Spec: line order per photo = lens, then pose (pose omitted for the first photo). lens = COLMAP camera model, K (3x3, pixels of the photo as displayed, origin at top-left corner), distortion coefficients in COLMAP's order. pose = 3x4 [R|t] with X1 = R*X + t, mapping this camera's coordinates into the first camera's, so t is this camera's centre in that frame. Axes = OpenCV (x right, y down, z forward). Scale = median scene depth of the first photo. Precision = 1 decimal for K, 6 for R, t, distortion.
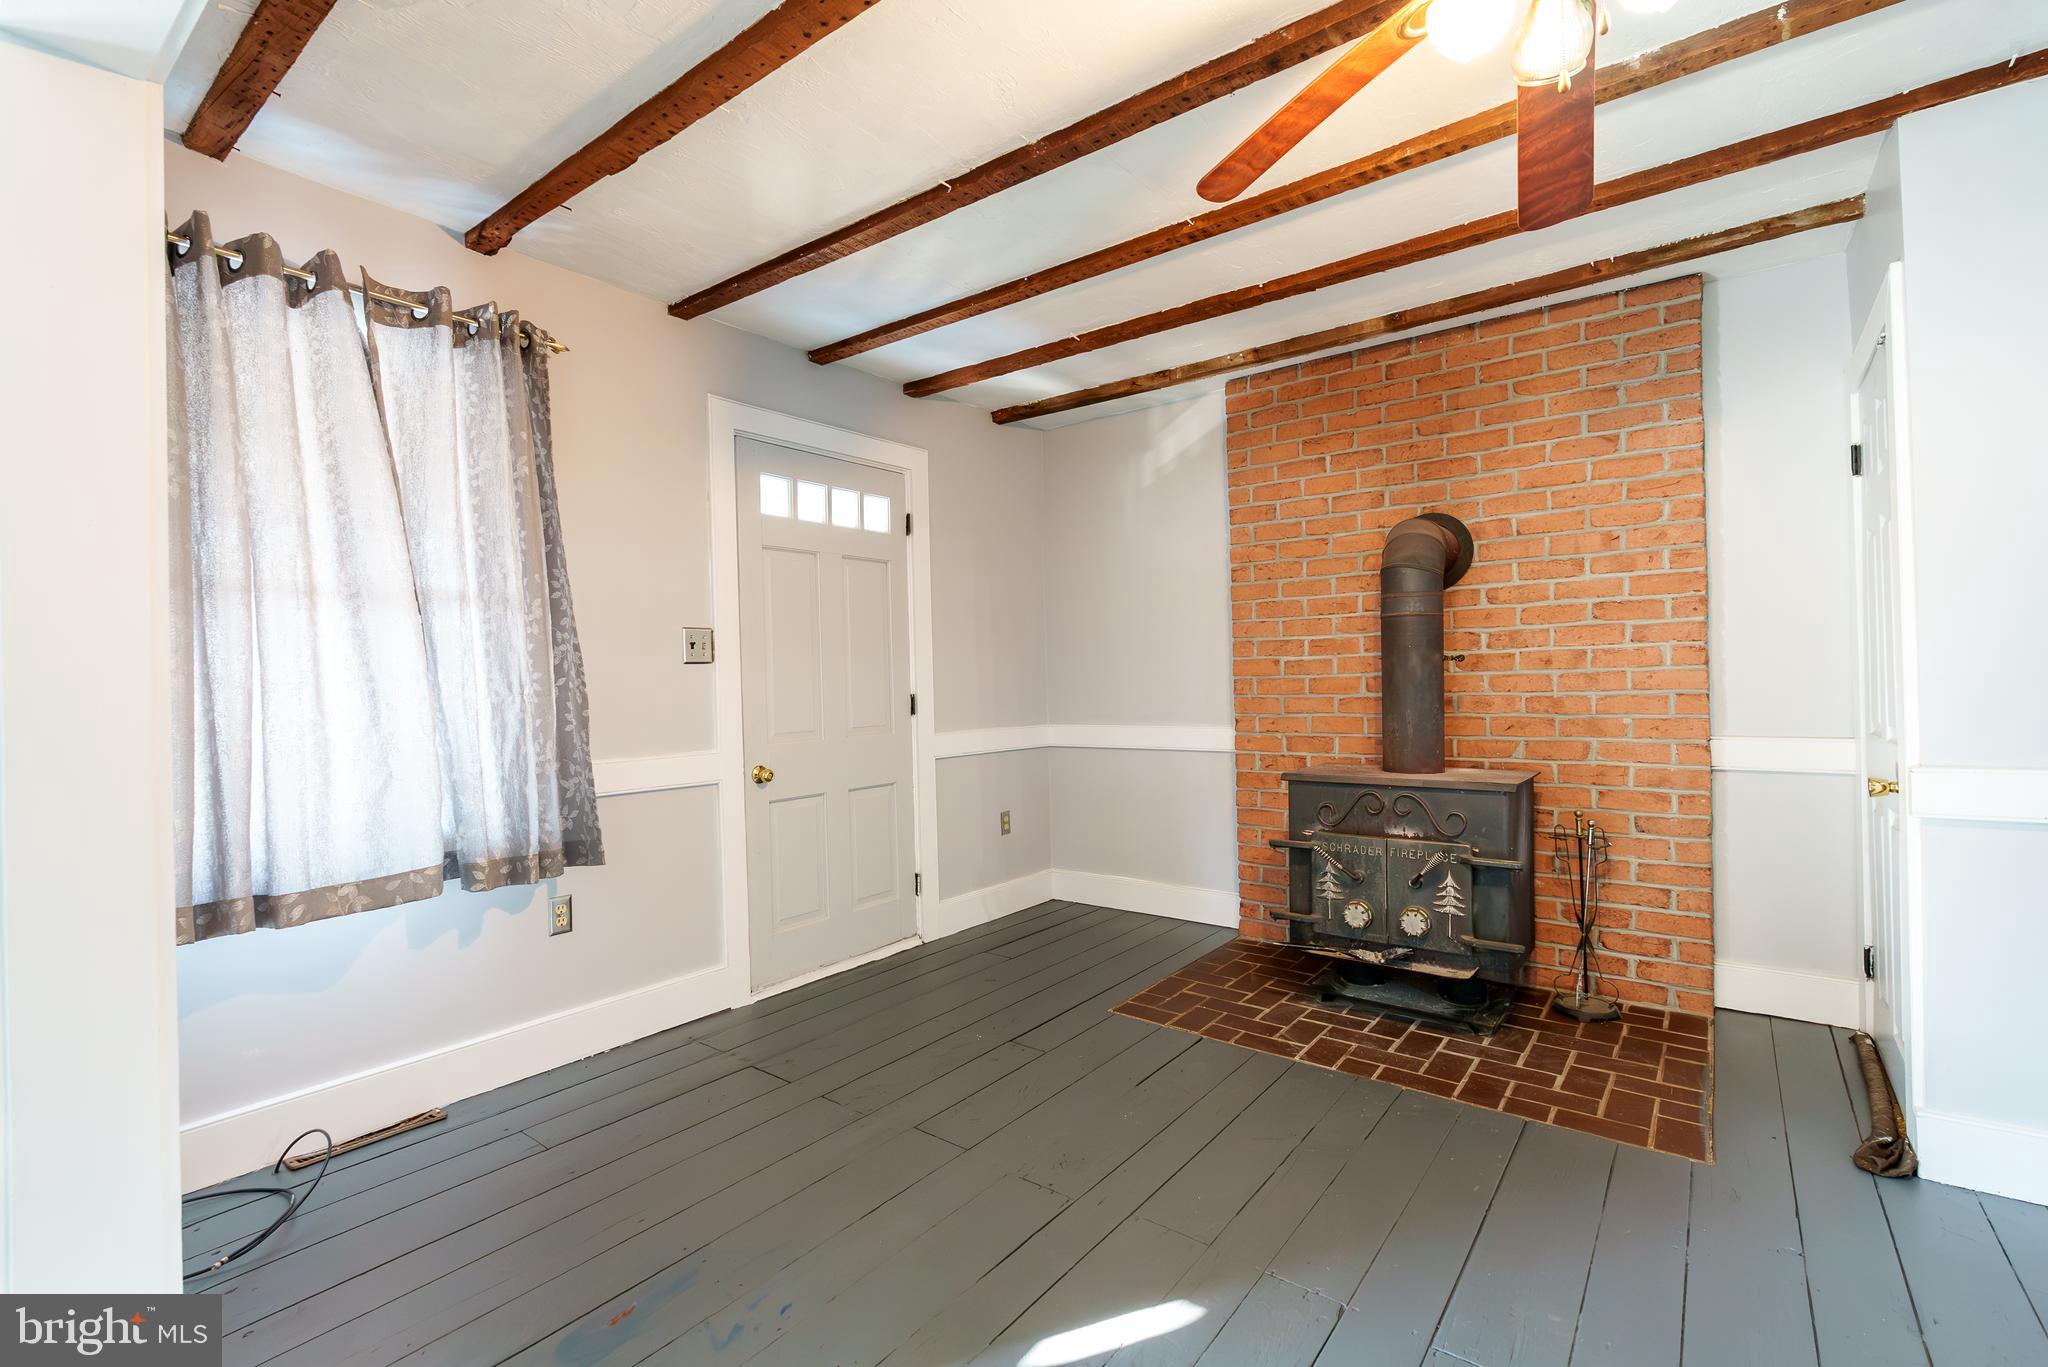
lens RADIAL K [[903.9, 0, 1024.0], [0, 903.9, 683.5], [0, 0, 1]] dist [-0.002344, 0.000057]
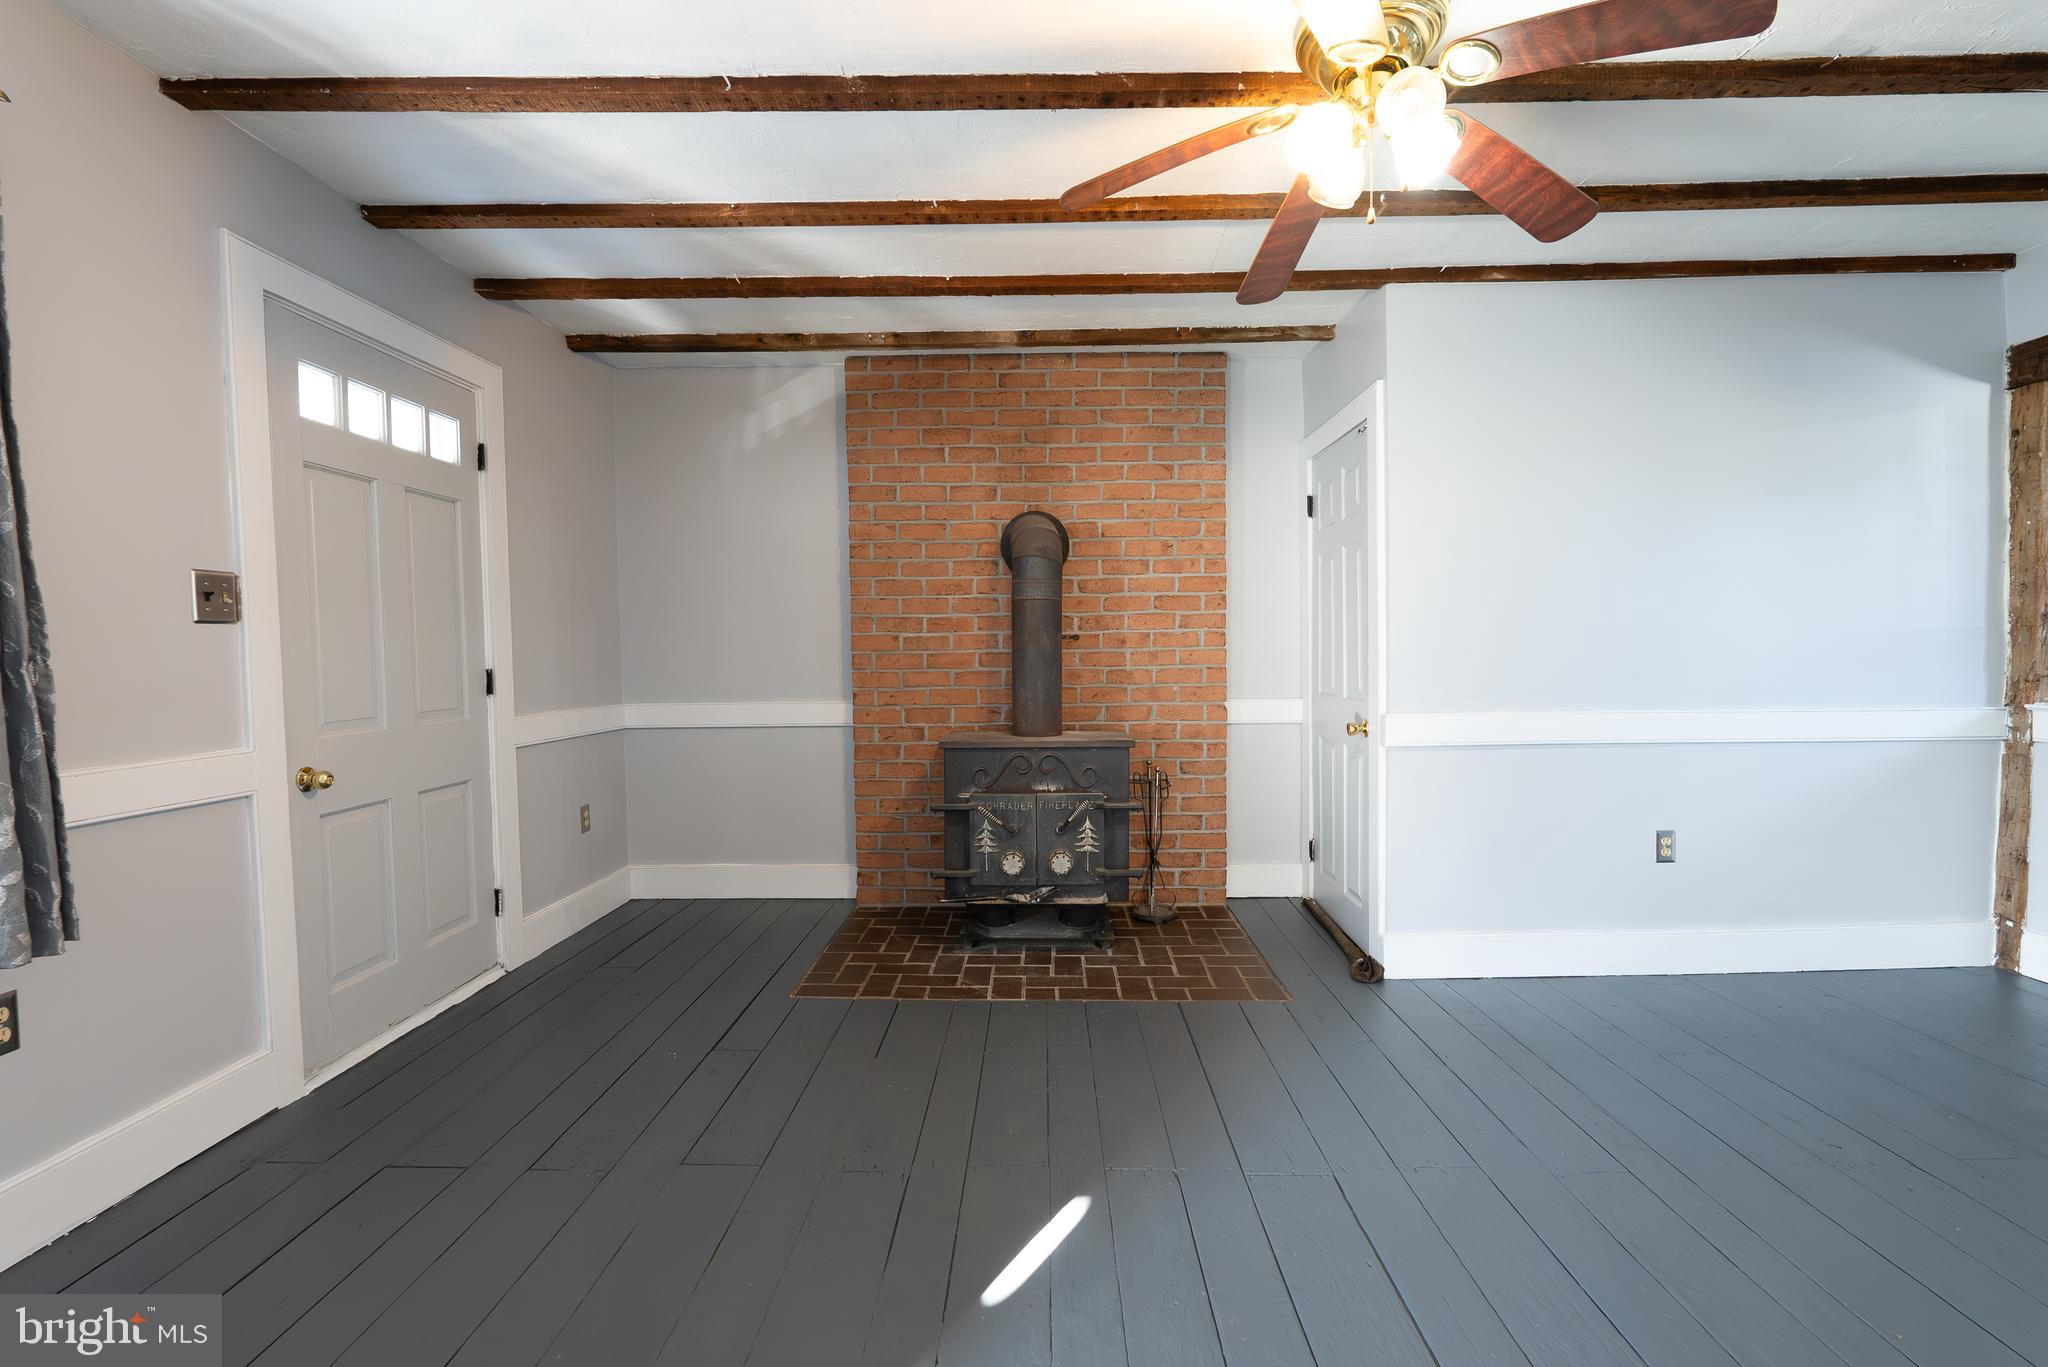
lens RADIAL K [[903.9, 0, 1024.0], [0, 903.9, 683.5], [0, 0, 1]] dist [-0.002344, 0.000057]
pose [[0.805346, -0.010309, 0.592716, -0.264582], [-0.004173, 0.999725, 0.023059, 0.004973], [-0.592791, -0.021044, 0.805082, 0.082138]]
